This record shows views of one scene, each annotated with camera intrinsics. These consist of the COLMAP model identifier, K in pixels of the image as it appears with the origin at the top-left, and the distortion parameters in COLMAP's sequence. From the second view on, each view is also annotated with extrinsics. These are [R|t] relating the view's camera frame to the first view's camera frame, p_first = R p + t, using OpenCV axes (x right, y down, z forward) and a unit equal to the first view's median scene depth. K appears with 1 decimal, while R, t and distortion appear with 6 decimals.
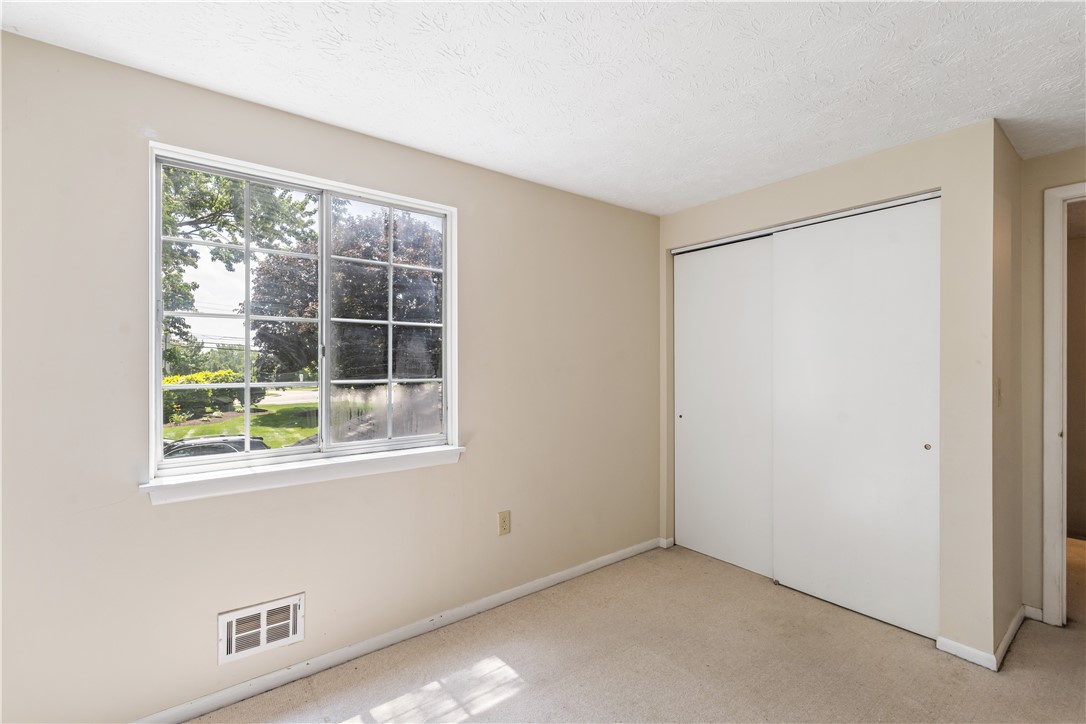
lens RADIAL K [[486.9, 0, 549.6], [0, 486.9, 363.0], [0, 0, 1]] dist [0.001316, -0.000078]
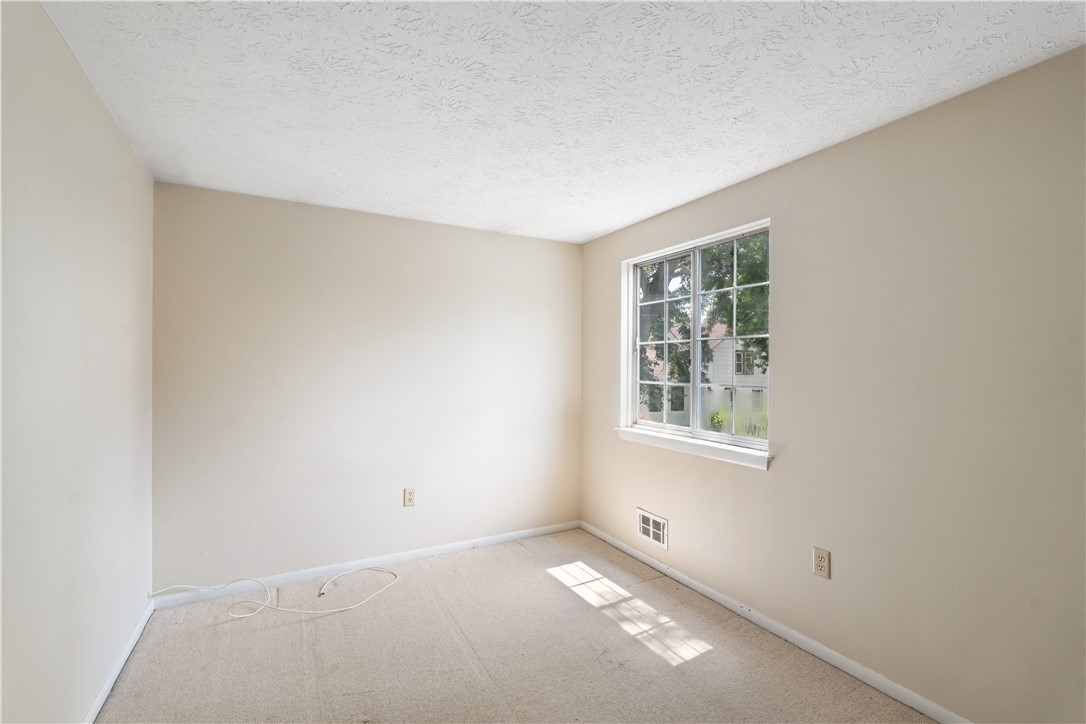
lens RADIAL K [[486.9, 0, 549.6], [0, 486.9, 363.0], [0, 0, 1]] dist [0.001316, -0.000078]
pose [[-0.155599, -0.007265, -0.987794, 1.054501], [-0.012893, 0.999903, -0.005324, -0.009325], [0.987736, 0.011907, -0.155678, 0.854060]]
